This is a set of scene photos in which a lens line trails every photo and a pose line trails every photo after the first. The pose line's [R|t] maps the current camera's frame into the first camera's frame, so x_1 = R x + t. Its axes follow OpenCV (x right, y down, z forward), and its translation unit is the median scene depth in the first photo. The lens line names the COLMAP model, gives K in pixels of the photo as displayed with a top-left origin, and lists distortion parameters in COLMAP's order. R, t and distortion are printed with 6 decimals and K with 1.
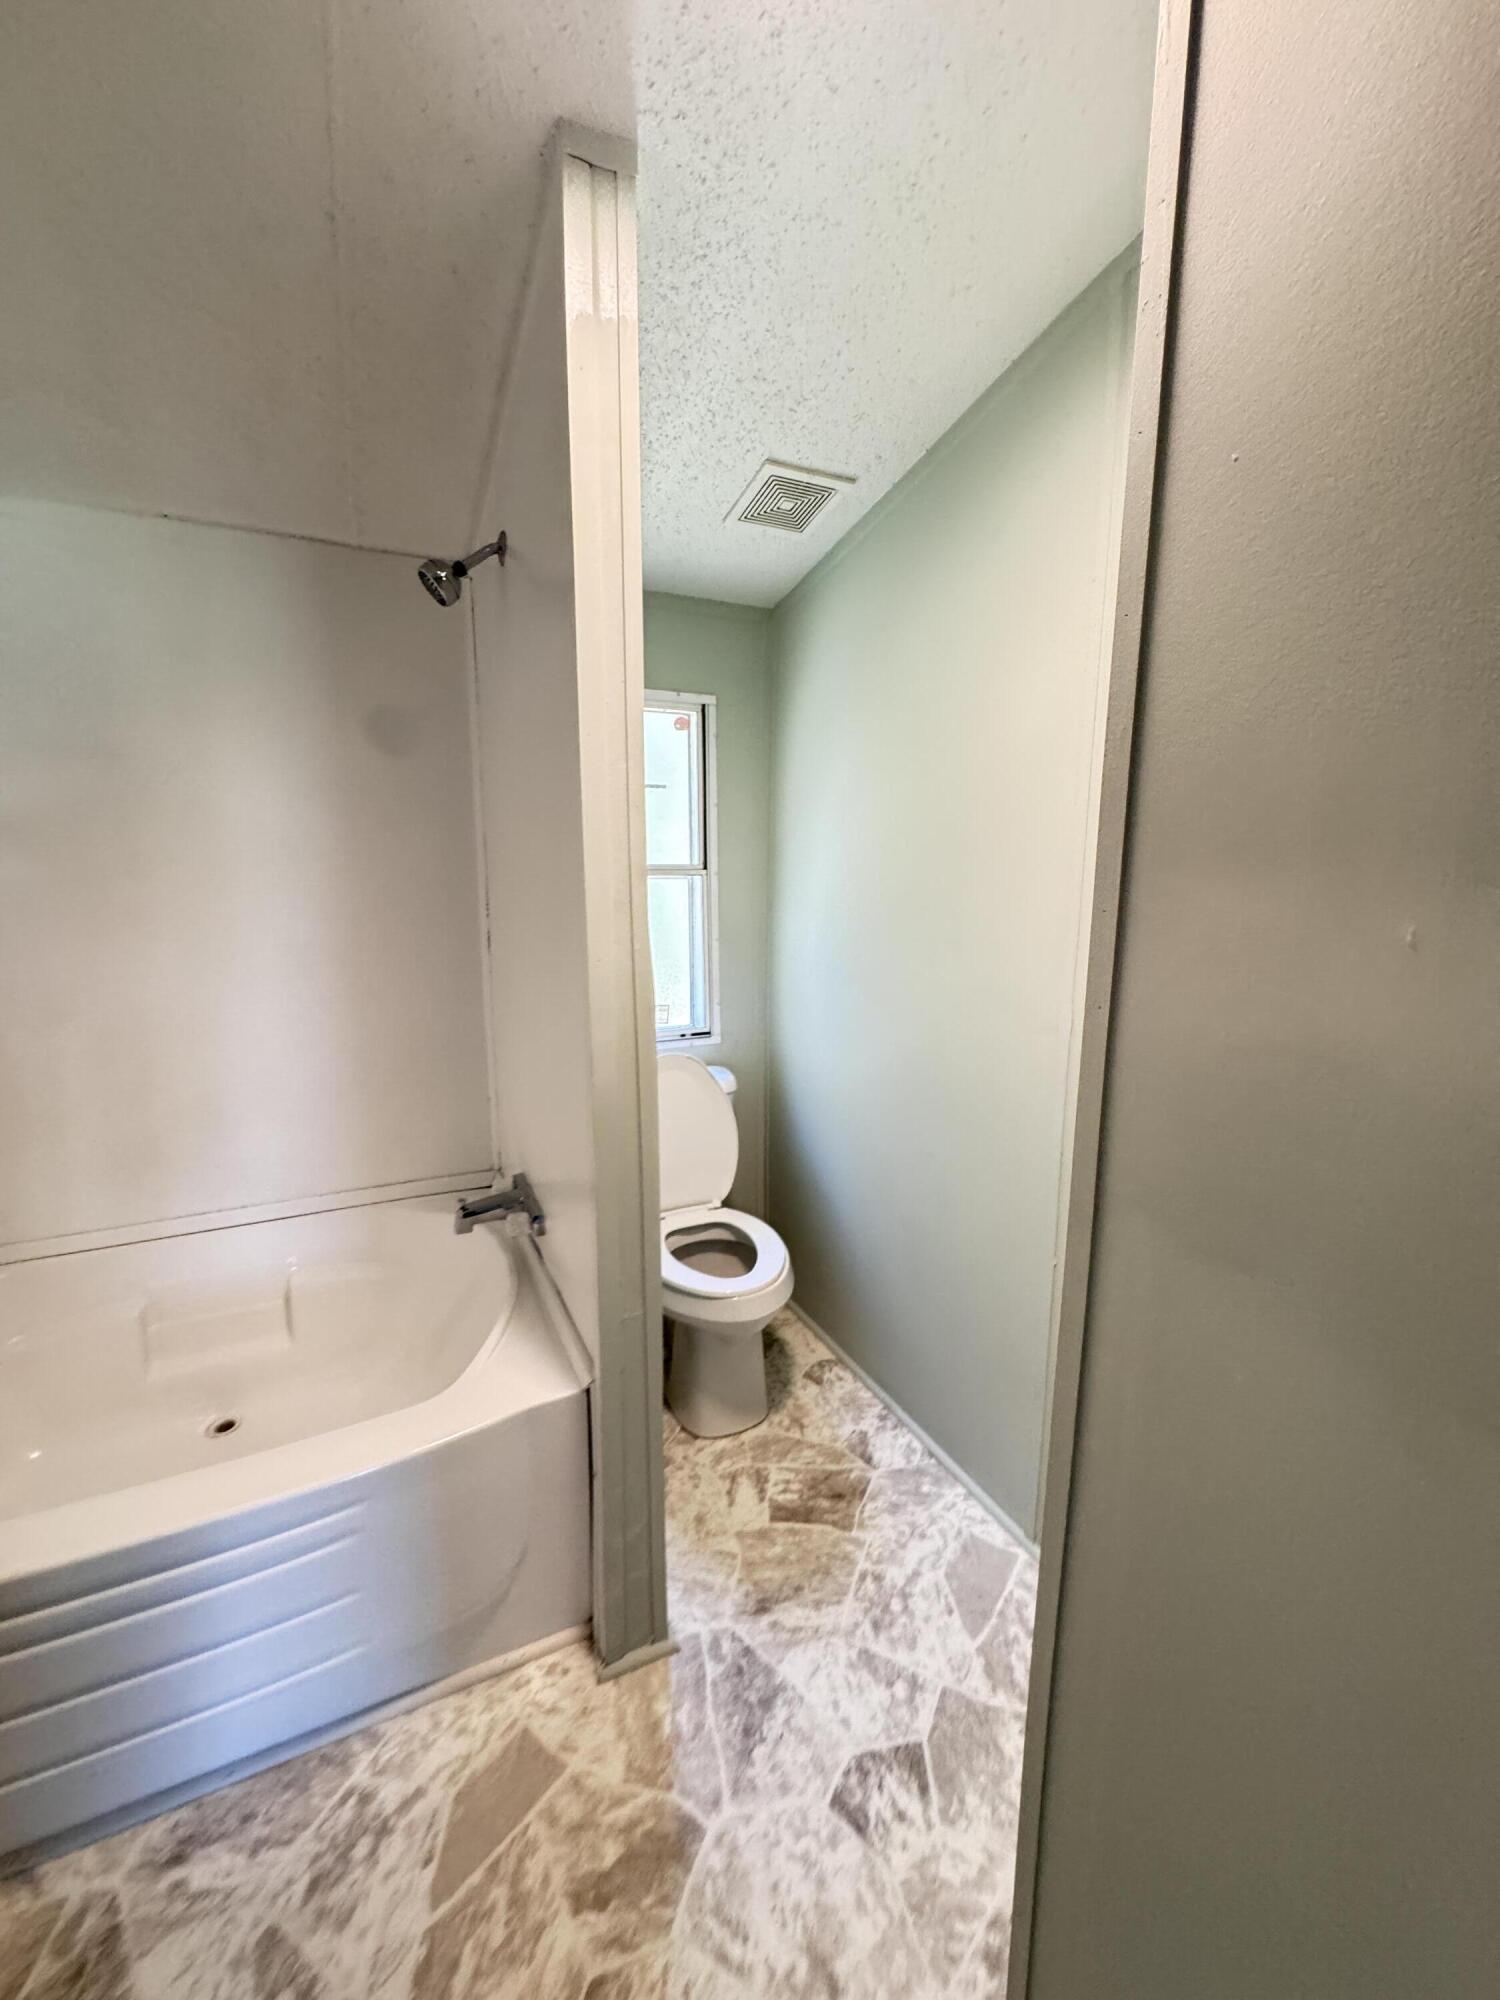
lens RADIAL K [[794.3, 0, 751.7], [0, 794.3, 998.7], [0, 0, 1]] dist [-0.003031, 0.000314]
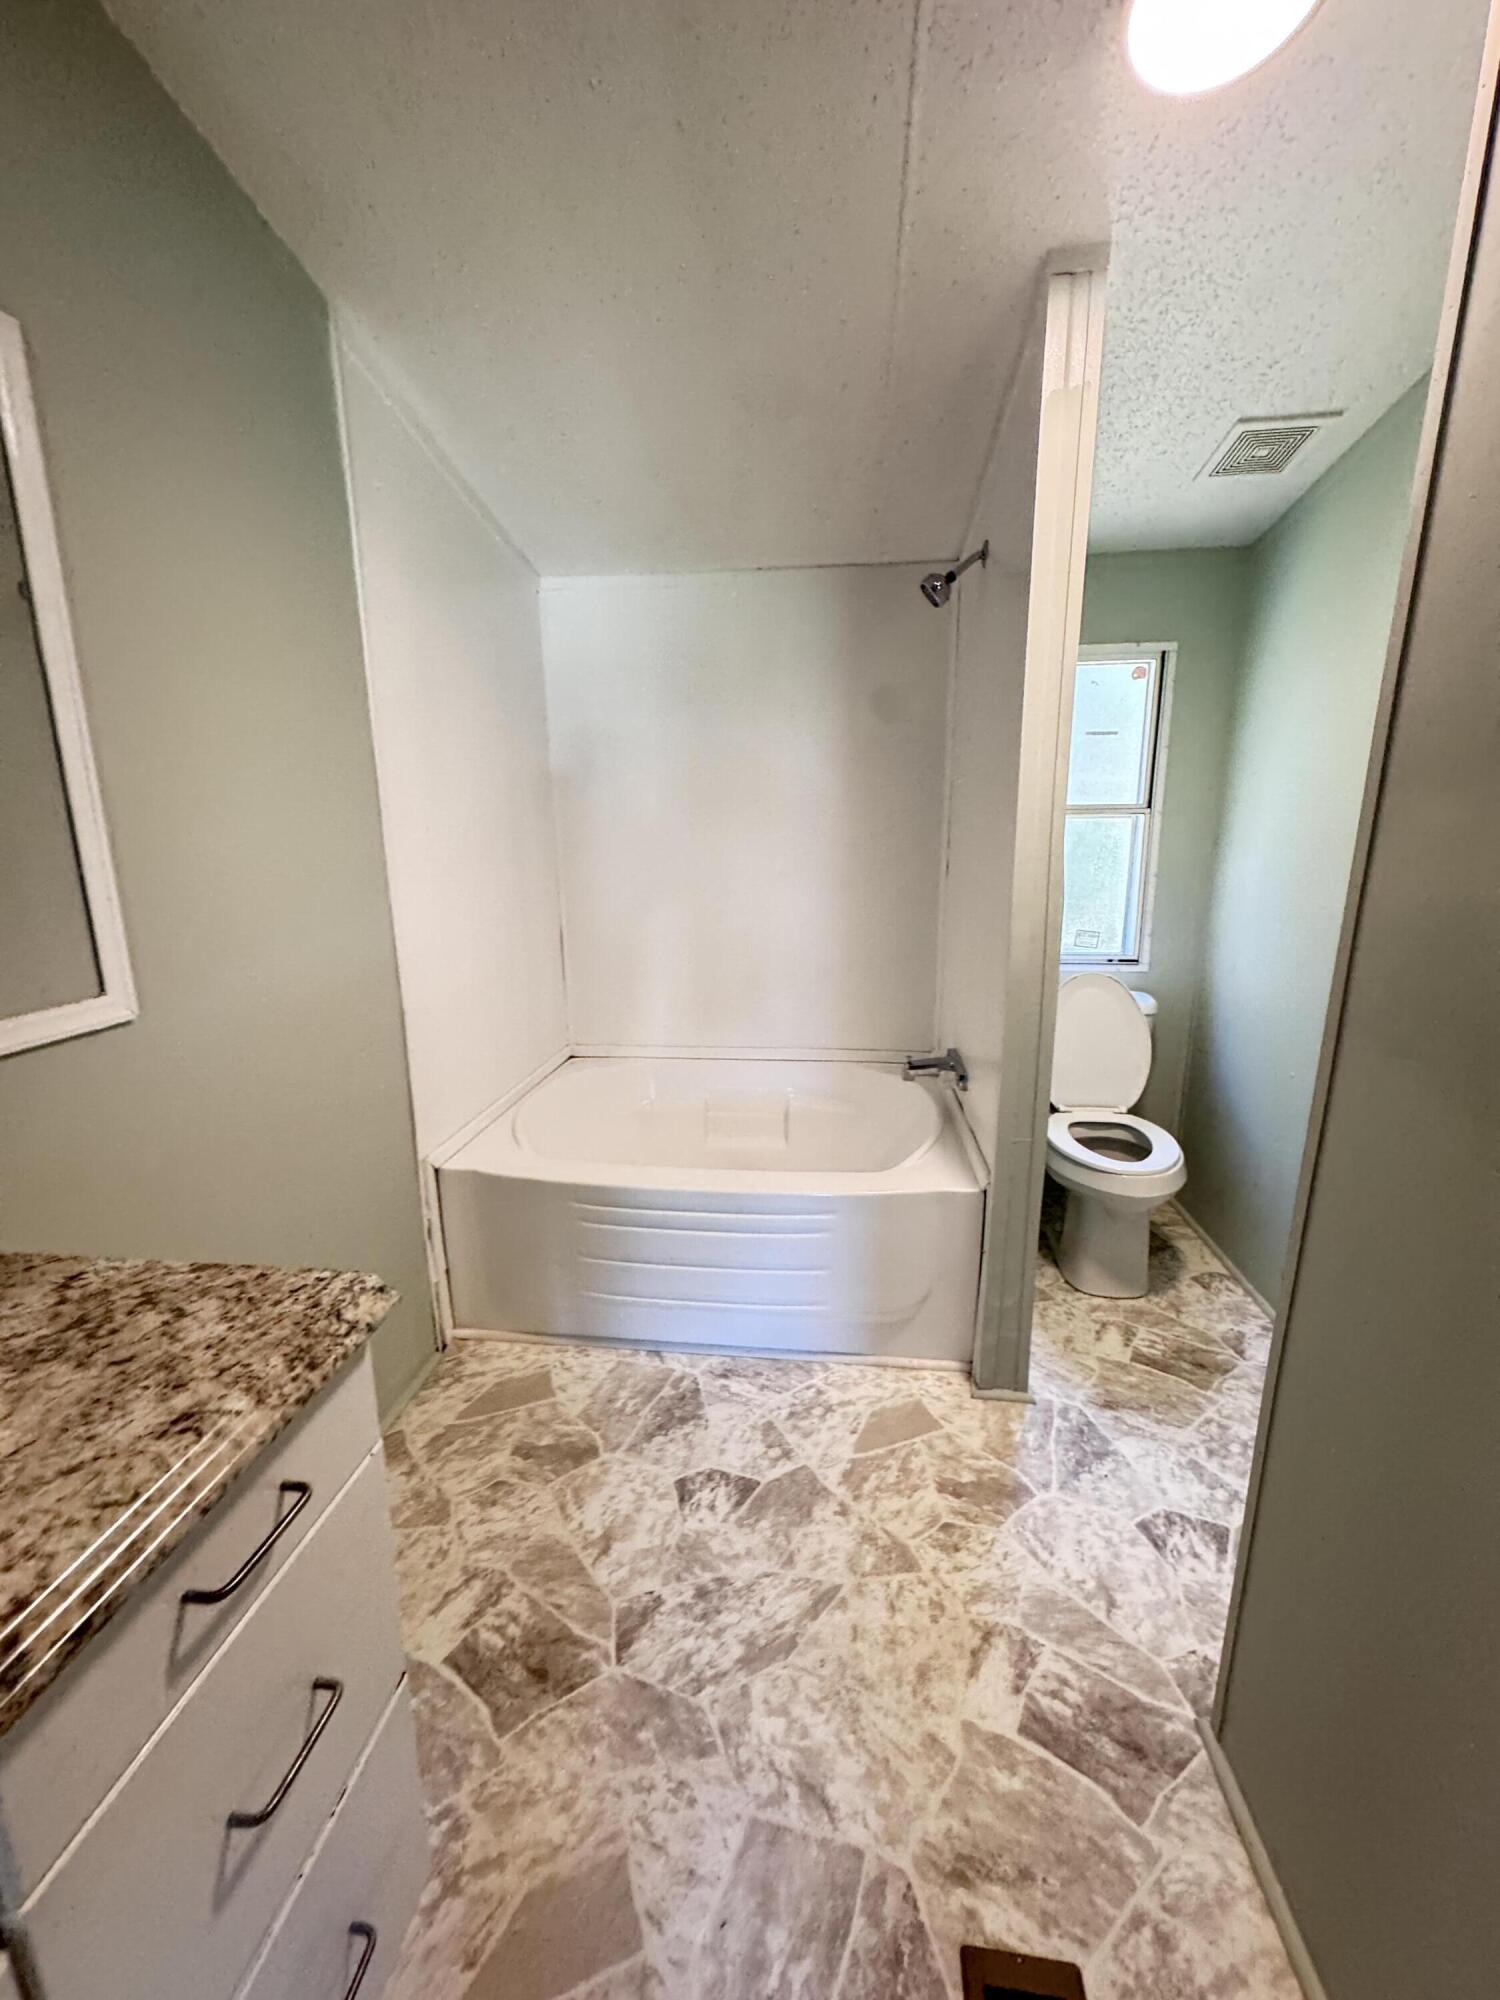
lens RADIAL K [[794.3, 0, 751.7], [0, 794.3, 998.7], [0, 0, 1]] dist [-0.003031, 0.000314]
pose [[0.845867, 0.106079, -0.522740, 0.128094], [-0.073850, 0.993877, 0.082187, 0.076498], [0.528257, -0.030915, 0.848521, -0.349612]]
